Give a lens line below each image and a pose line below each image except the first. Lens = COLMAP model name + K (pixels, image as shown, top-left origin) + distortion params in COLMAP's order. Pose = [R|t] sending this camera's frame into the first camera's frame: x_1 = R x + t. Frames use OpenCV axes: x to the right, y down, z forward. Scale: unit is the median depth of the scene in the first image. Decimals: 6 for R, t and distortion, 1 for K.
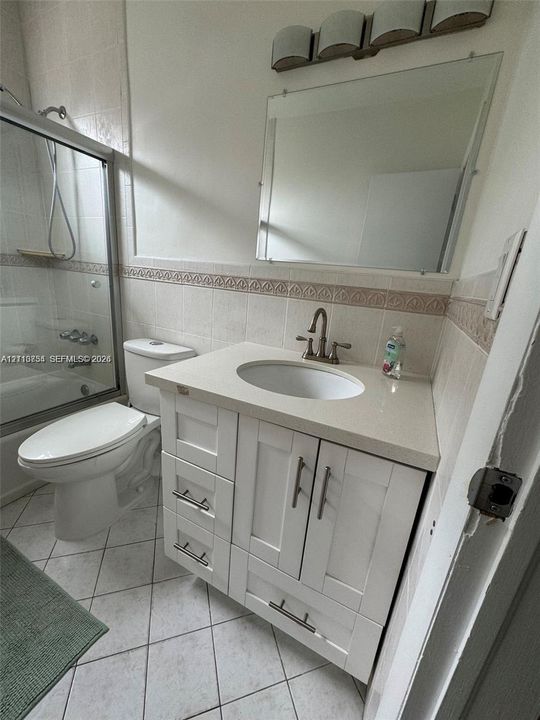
lens RADIAL K [[287.4, 0, 271.2], [0, 287.4, 360.3], [0, 0, 1]] dist [0.000216, 0.000145]
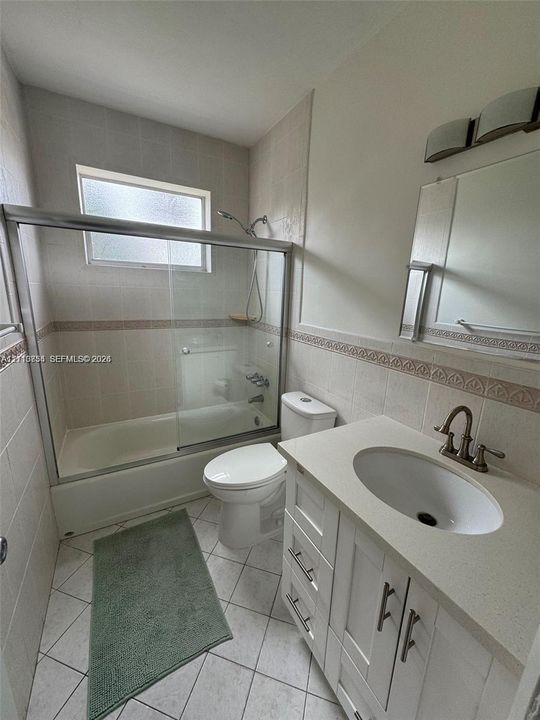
lens RADIAL K [[287.4, 0, 271.2], [0, 287.4, 360.3], [0, 0, 1]] dist [0.000216, 0.000145]
pose [[0.824465, 0.072171, -0.561292, 0.144218], [-0.116511, 0.992234, -0.043559, -0.175115], [0.553789, 0.101309, 0.826471, -0.058474]]
